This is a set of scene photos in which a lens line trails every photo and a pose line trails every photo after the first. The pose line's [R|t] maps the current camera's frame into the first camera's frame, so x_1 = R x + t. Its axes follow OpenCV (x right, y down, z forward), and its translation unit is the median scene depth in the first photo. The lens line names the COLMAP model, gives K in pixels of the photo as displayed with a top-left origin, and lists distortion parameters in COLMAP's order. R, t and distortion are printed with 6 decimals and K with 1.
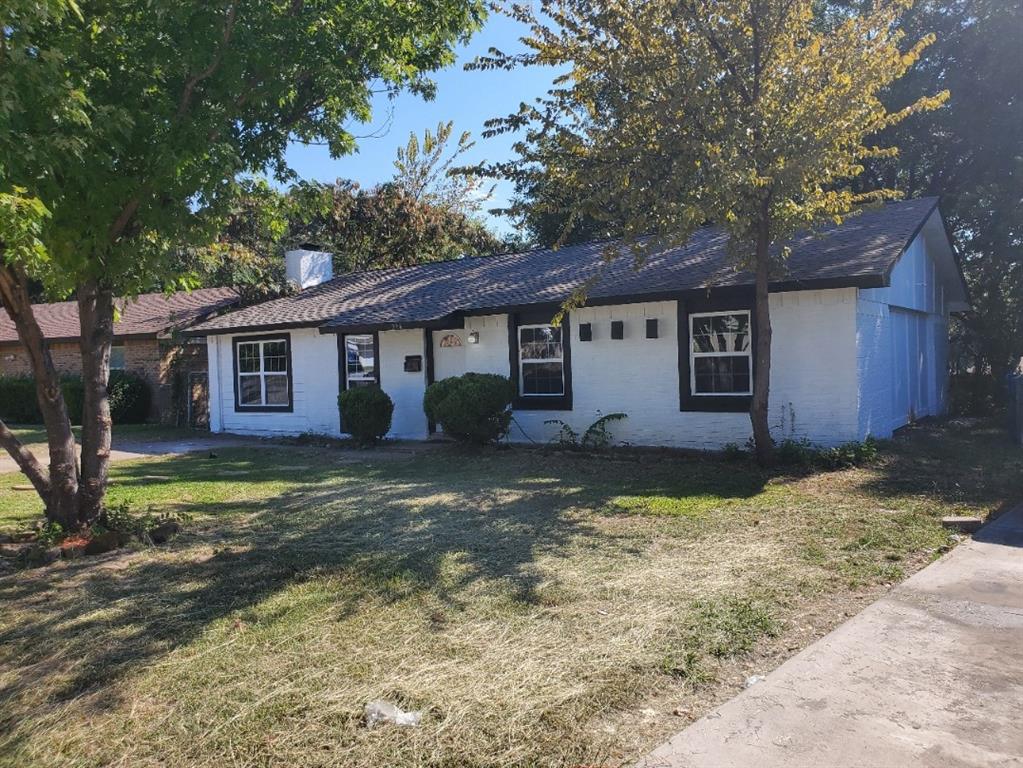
lens RADIAL K [[794.0, 0, 511.5], [0, 794.0, 384.0], [0, 0, 1]] dist [0.012184, 0.005816]
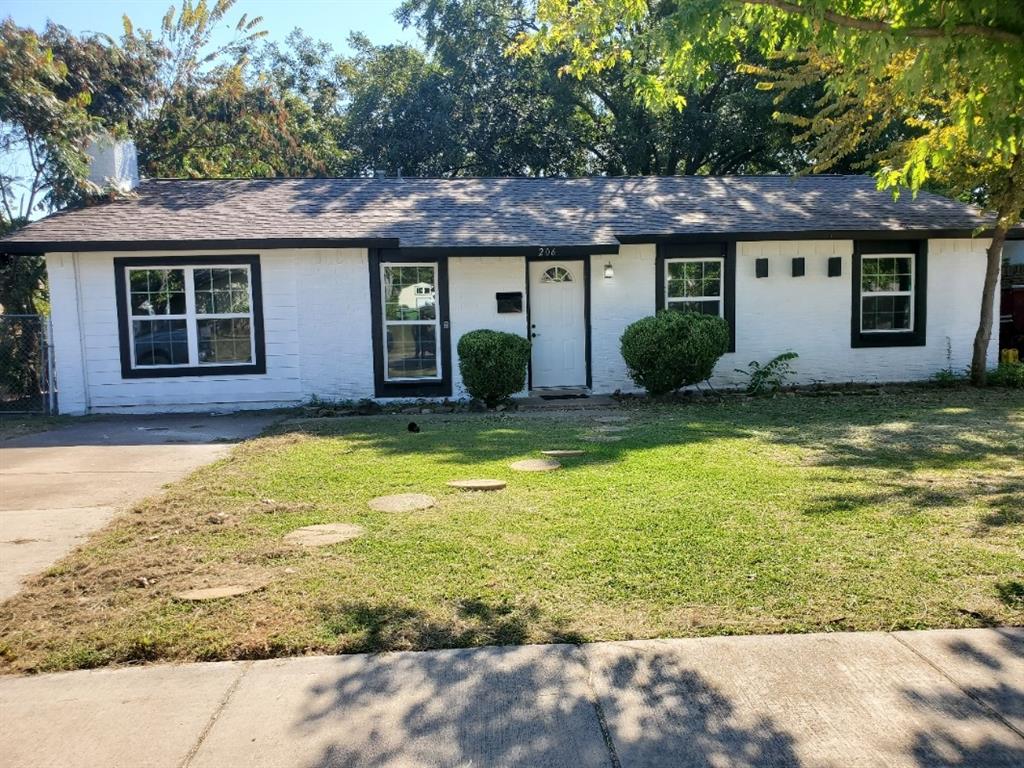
lens RADIAL K [[776.0, 0, 512.0], [0, 776.0, 384.0], [0, 0, 1]] dist [0.000811, -0.002219]
pose [[0.758593, -0.047834, 0.649807, -0.688349], [0.018245, 0.998470, 0.052200, 0.017638], [-0.651309, -0.027743, 0.758305, 0.453027]]
